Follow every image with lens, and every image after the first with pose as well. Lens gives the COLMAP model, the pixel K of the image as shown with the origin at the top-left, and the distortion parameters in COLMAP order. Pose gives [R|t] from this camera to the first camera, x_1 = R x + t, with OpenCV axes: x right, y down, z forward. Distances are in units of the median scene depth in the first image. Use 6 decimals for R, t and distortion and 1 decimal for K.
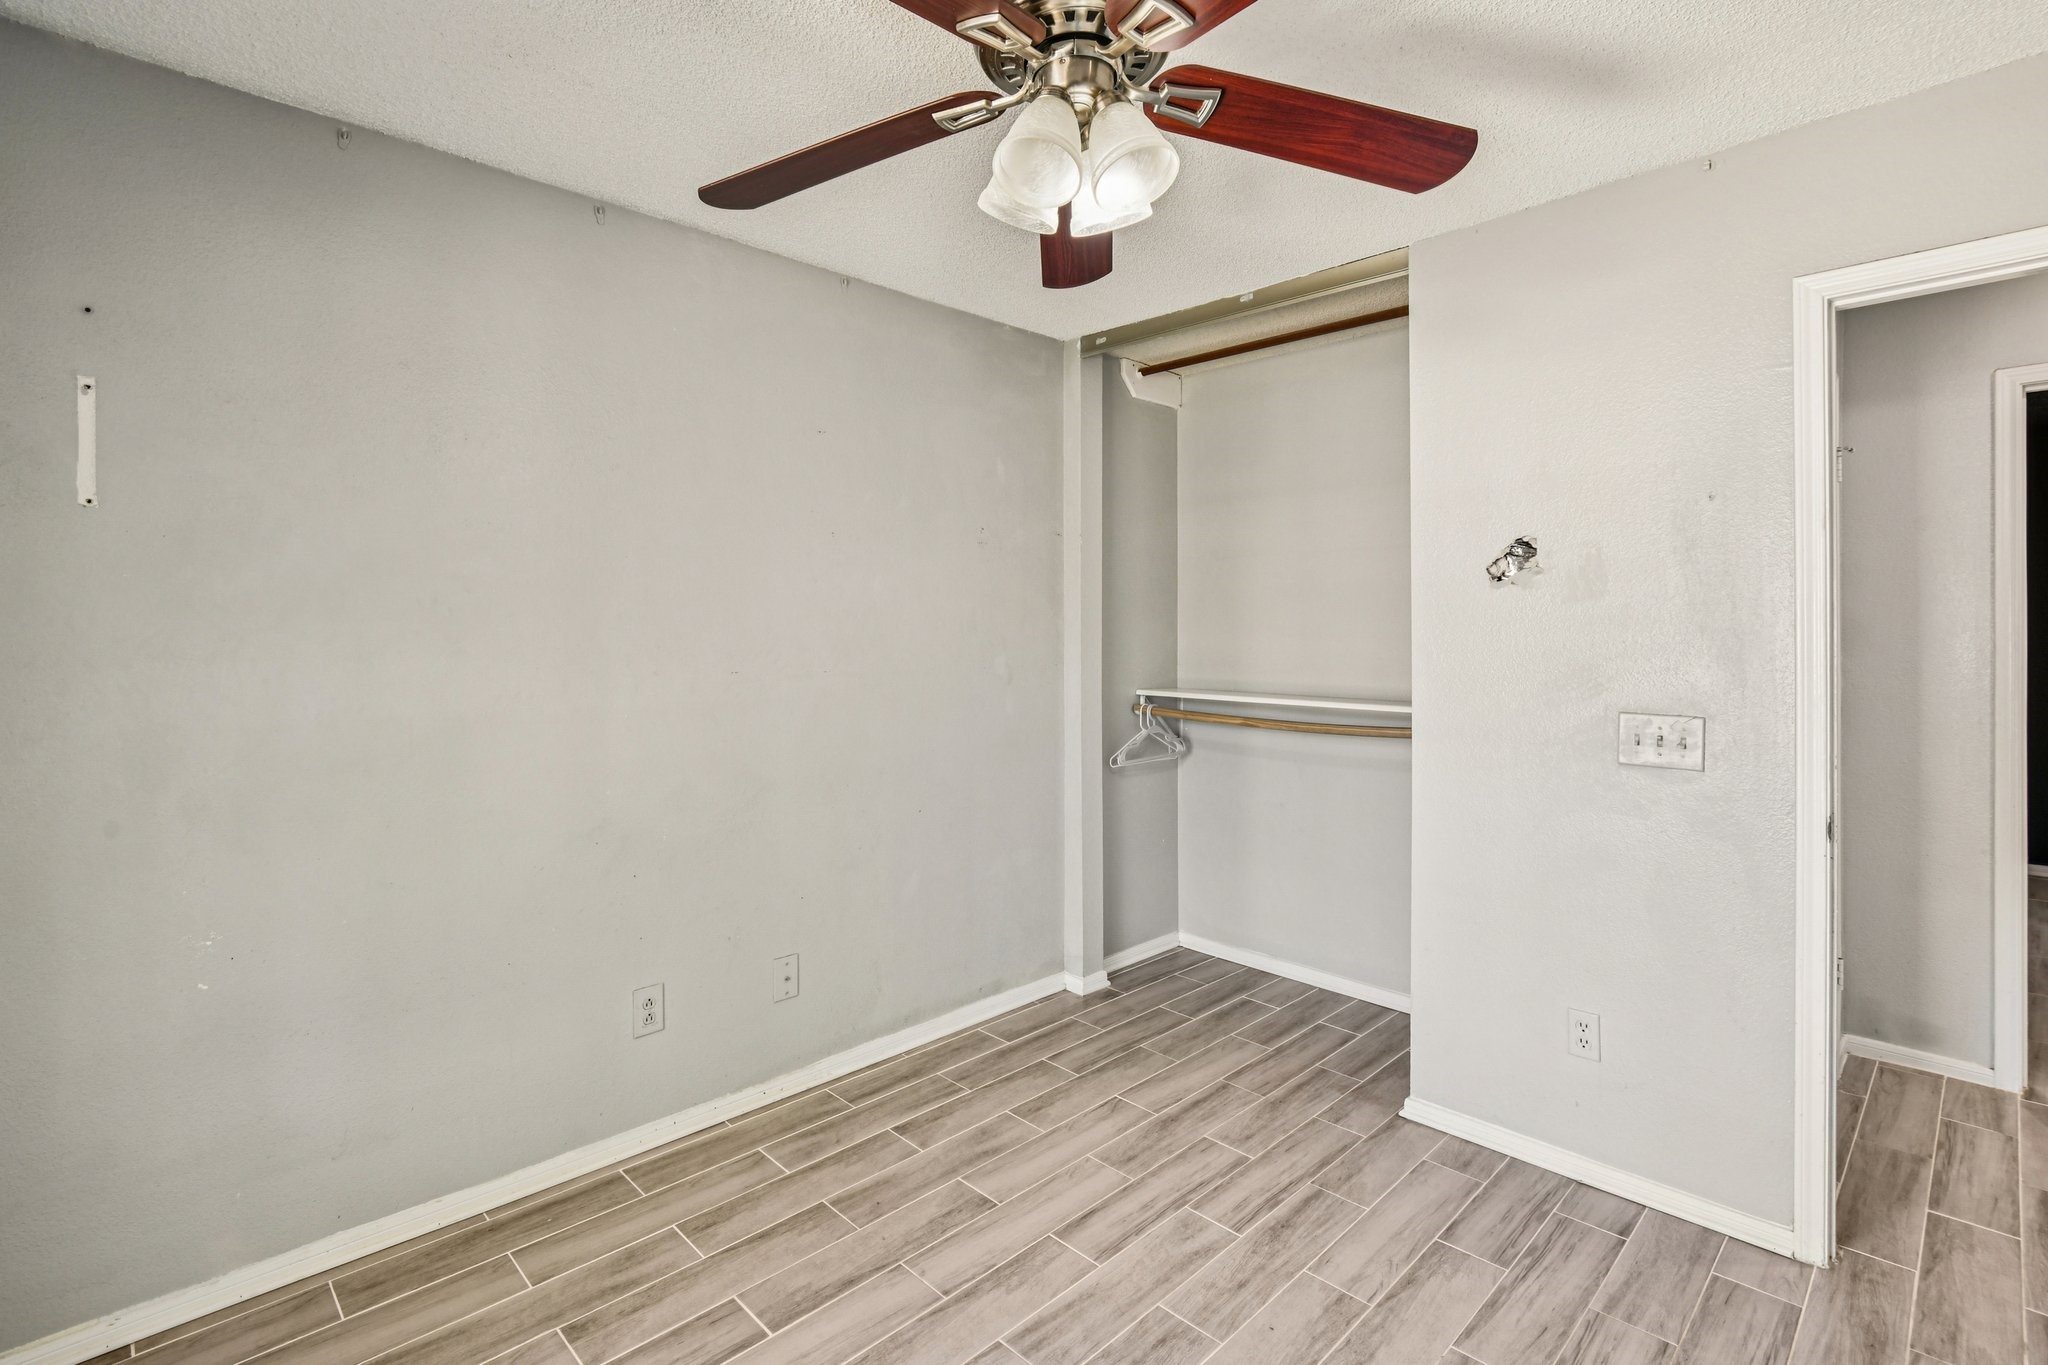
lens RADIAL K [[936.7, 0, 1026.2], [0, 936.7, 624.4], [0, 0, 1]] dist [-0.008056, -0.002667]
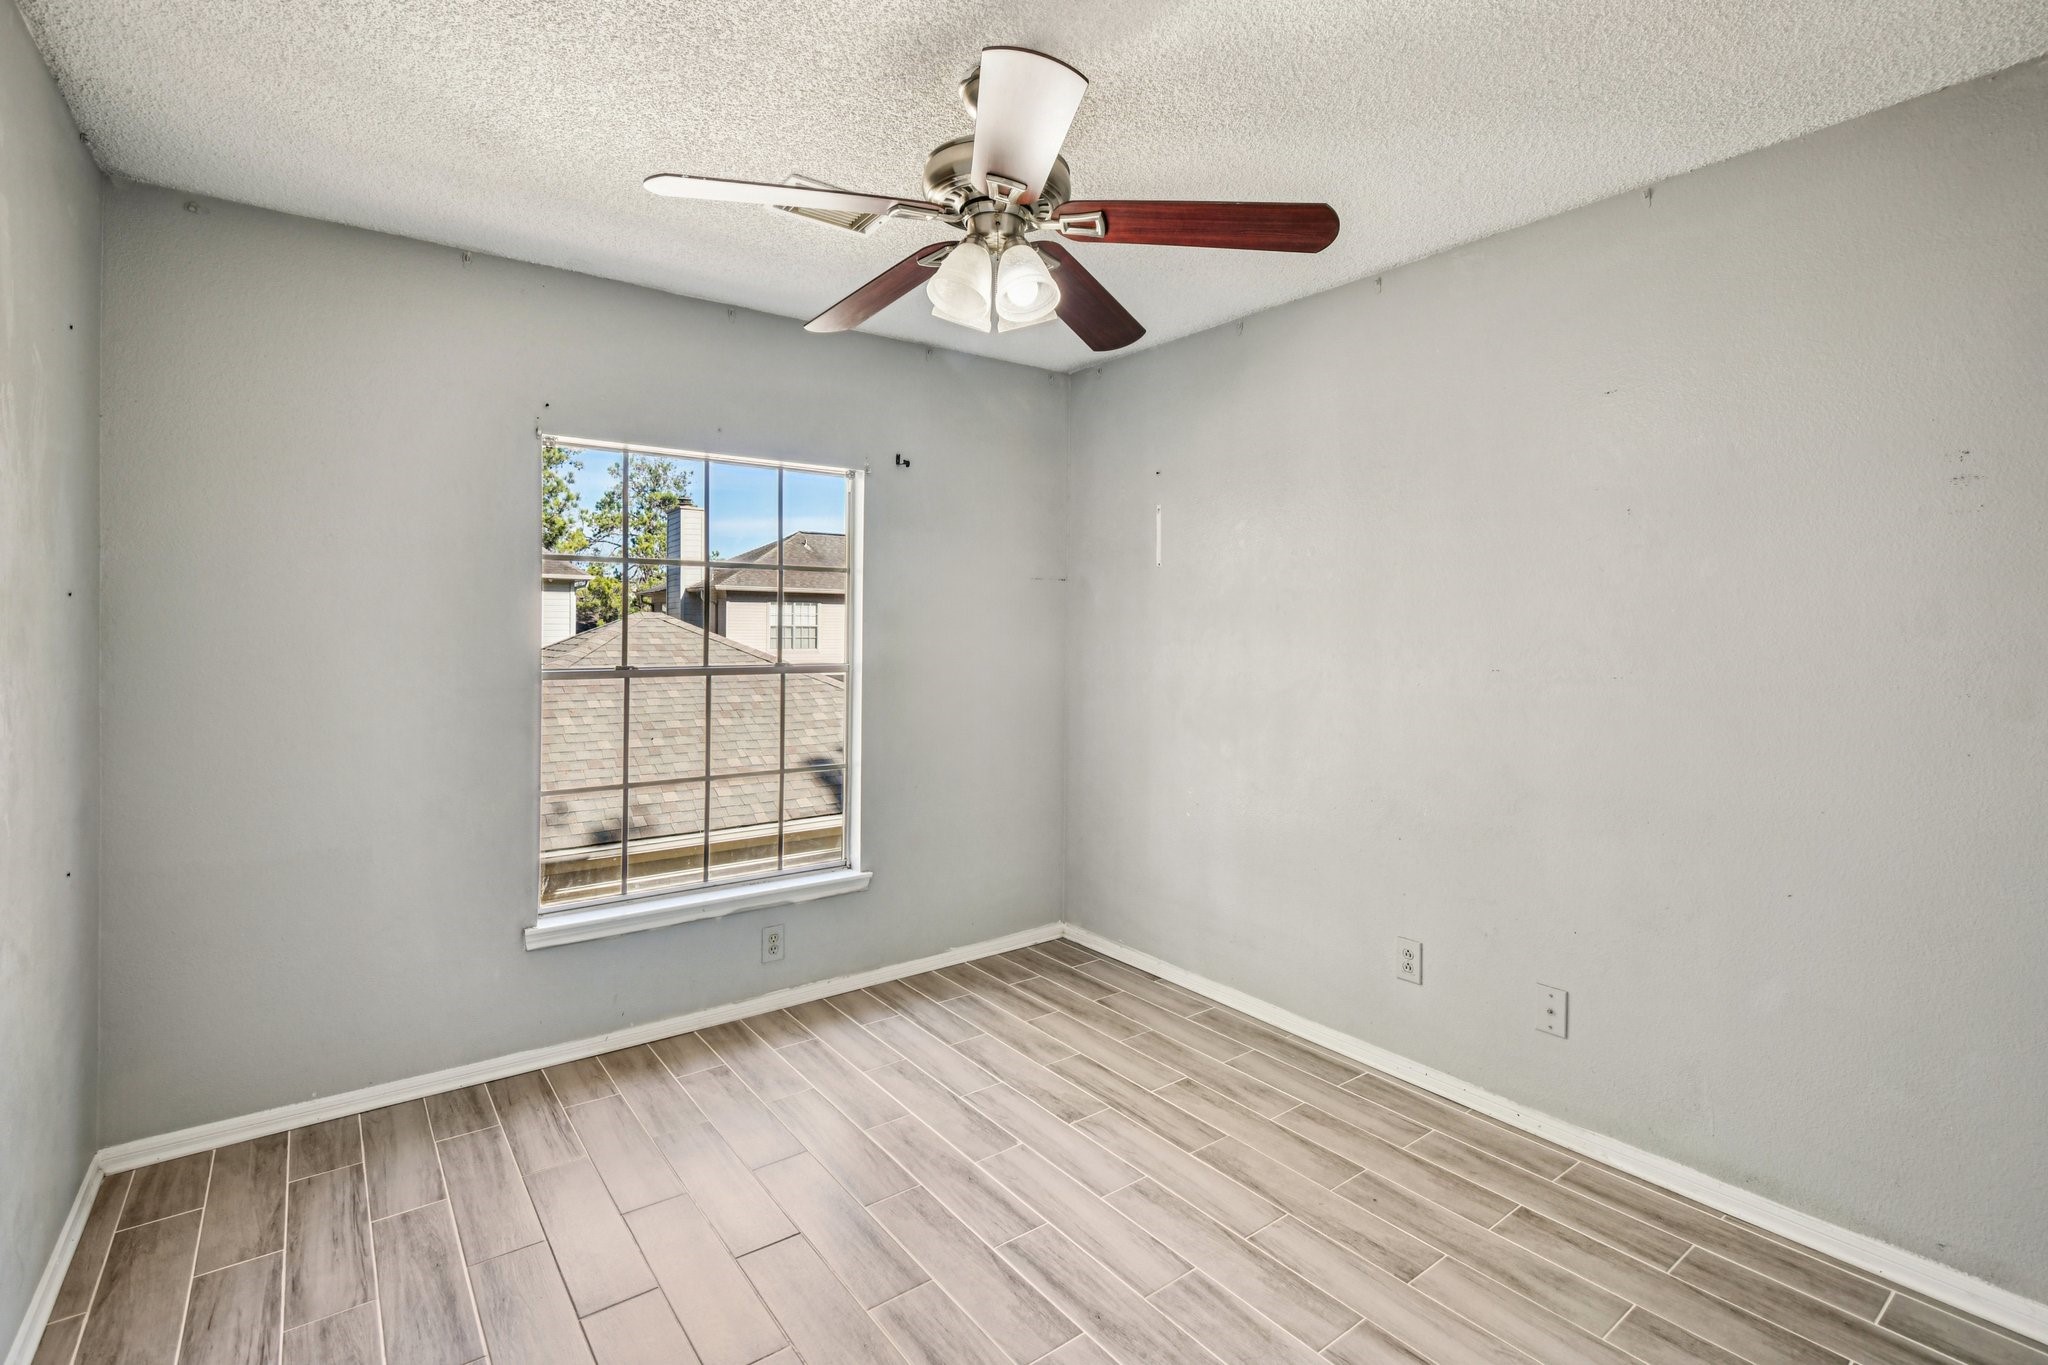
lens RADIAL K [[936.7, 0, 1030.3], [0, 936.7, 632.0], [0, 0, 1]] dist [-0.008056, -0.002667]
pose [[-0.110769, 0.003120, -0.993841, 0.833103], [-0.002217, 0.999992, 0.003386, 0.009466], [0.993844, 0.002579, -0.110762, 0.709335]]
